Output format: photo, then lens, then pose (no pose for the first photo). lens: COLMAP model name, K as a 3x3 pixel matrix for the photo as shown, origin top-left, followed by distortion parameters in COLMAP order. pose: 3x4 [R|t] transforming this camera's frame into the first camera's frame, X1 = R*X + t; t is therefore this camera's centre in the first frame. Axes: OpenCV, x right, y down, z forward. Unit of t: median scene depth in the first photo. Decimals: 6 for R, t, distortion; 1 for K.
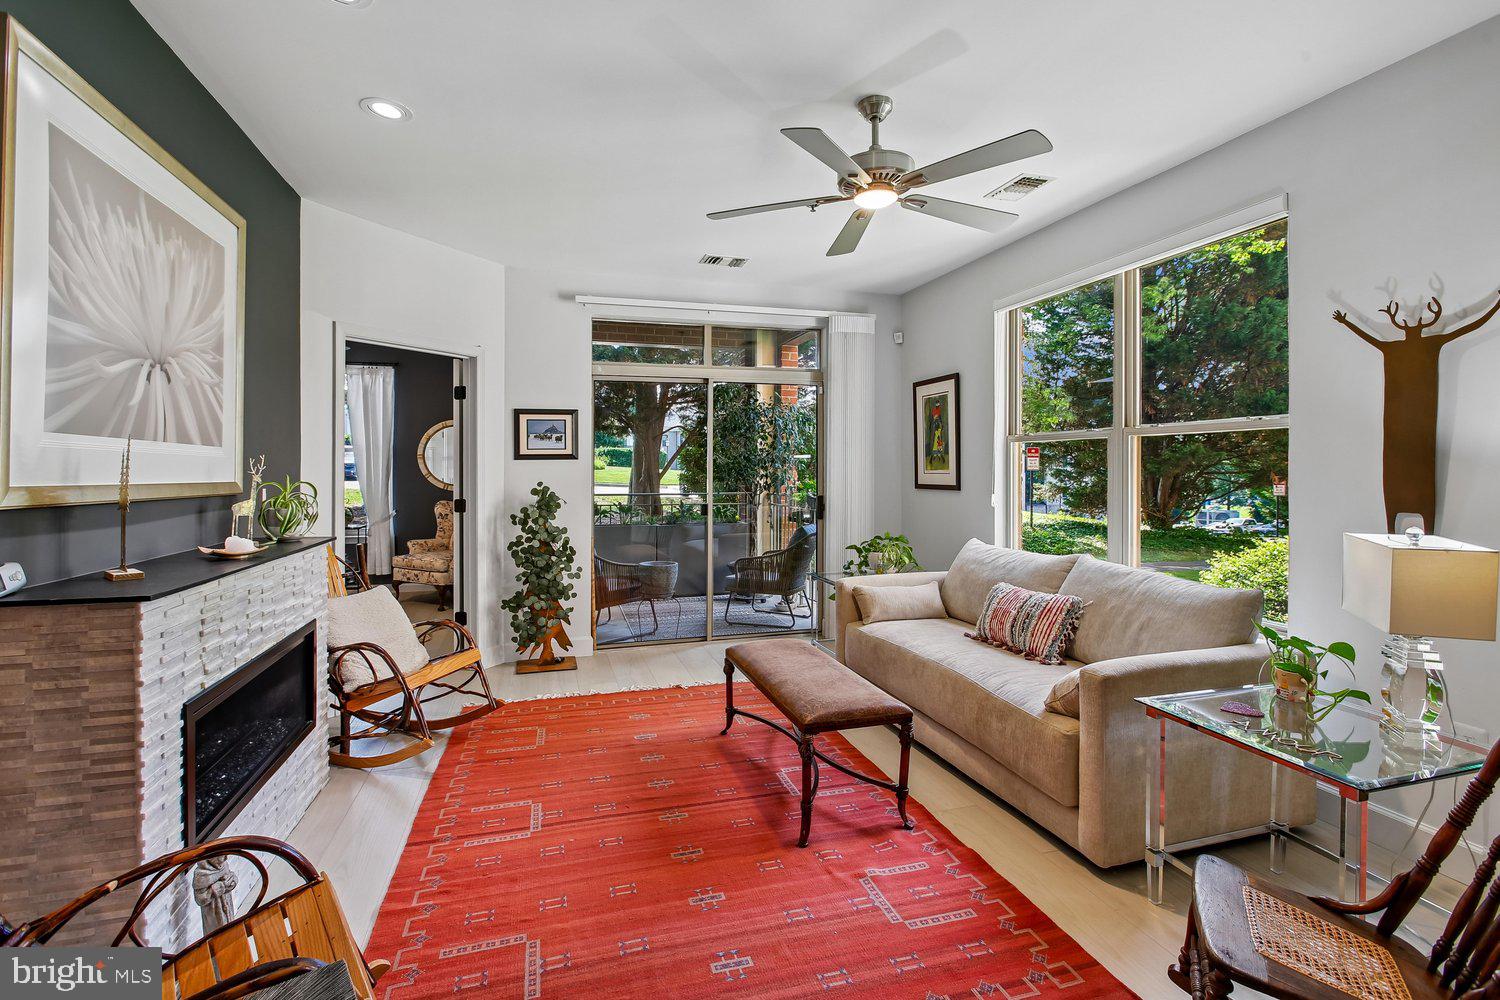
lens RADIAL K [[678.3, 0, 757.9], [0, 678.3, 465.3], [0, 0, 1]] dist [-0.000746, 0.000409]
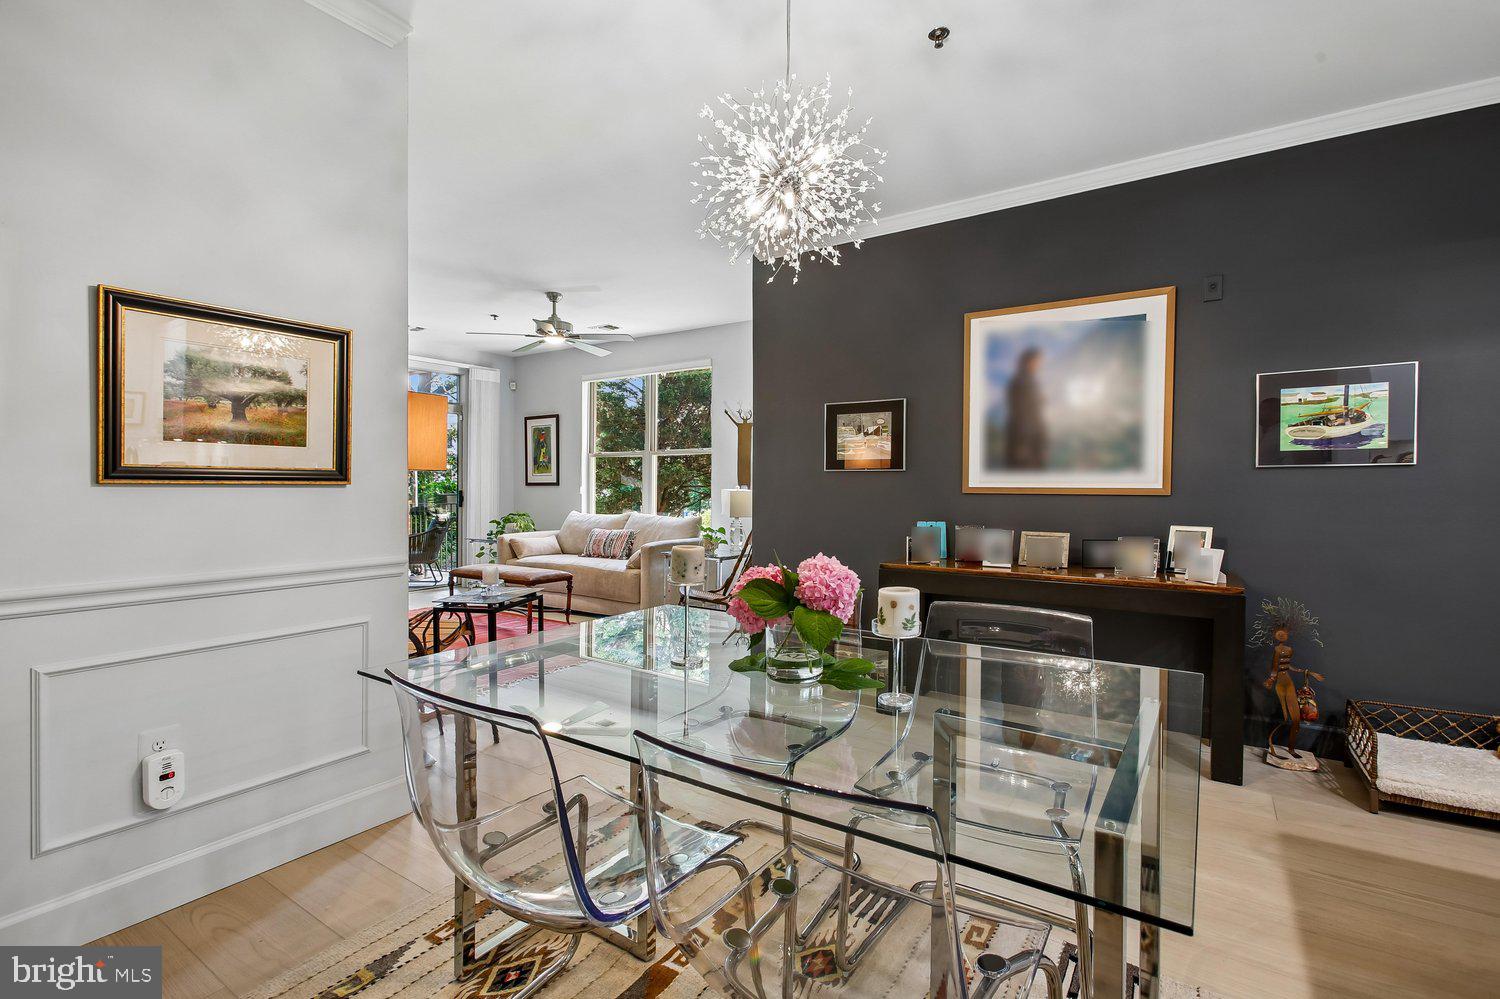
lens RADIAL K [[678.3, 0, 743.3], [0, 678.3, 496.3], [0, 0, 1]] dist [-0.000746, 0.000409]
pose [[0.784341, -0.005828, 0.620302, -0.405696], [-0.005503, 0.999851, 0.016353, 0.036928], [-0.620305, -0.016240, 0.784192, -0.621888]]
